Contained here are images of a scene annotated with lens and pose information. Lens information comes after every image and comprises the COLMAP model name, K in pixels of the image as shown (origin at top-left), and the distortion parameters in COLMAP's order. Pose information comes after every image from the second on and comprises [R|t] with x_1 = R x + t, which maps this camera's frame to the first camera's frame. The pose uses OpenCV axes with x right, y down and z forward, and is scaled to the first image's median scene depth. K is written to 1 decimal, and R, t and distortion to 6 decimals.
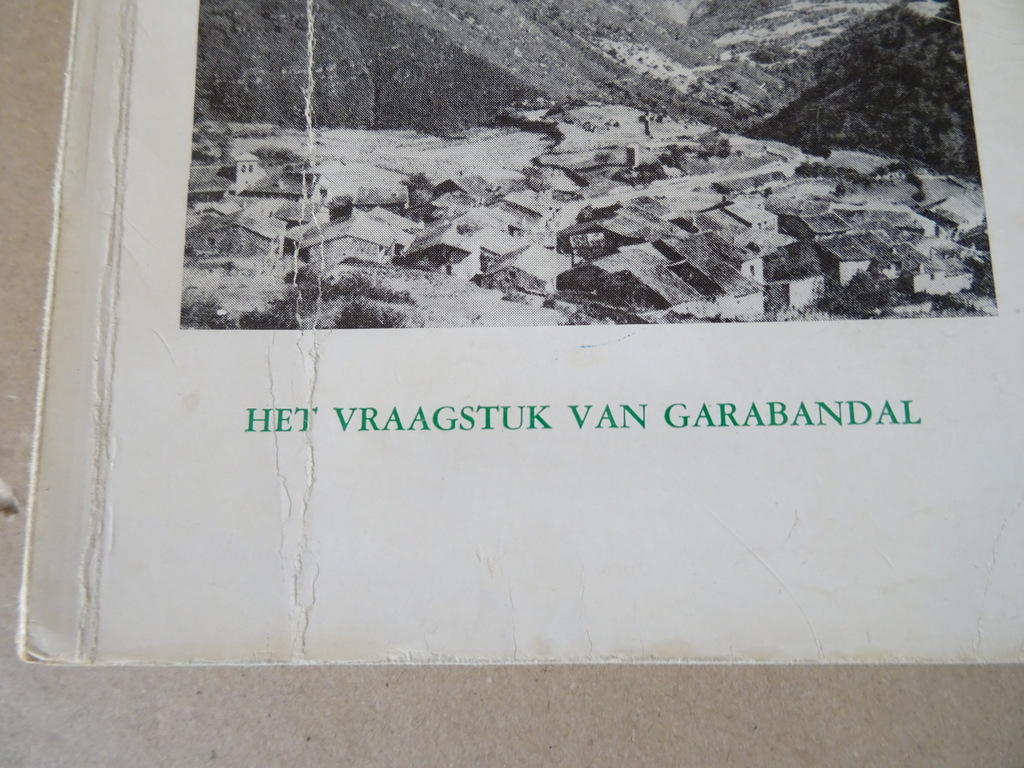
lens RADIAL K [[722.8, 0, 512.0], [0, 722.8, 384.0], [0, 0, 1]] dist [0.003120, -0.025587]
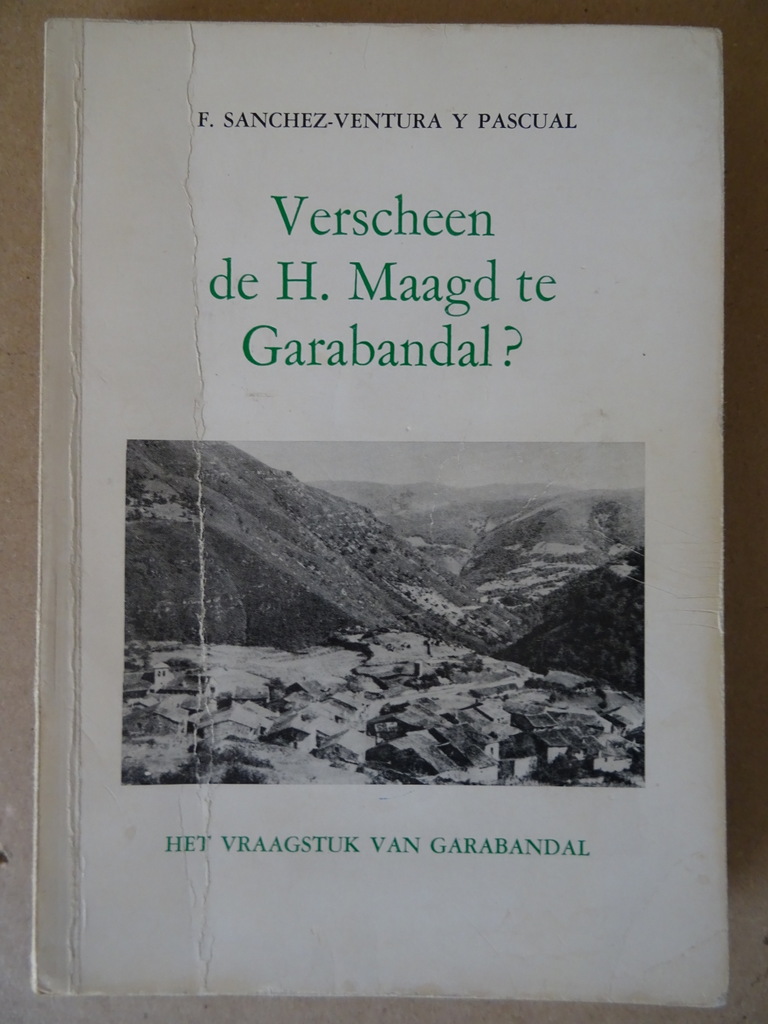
lens RADIAL K [[722.8, 0, 384.0], [0, 722.8, 512.0], [0, 0, 1]] dist [0.003120, -0.025587]
pose [[0.999618, 0.020407, 0.018635, 0.061376], [-0.022540, 0.992205, 0.122560, -0.836119], [-0.015988, -0.122934, 0.992286, -0.461825]]
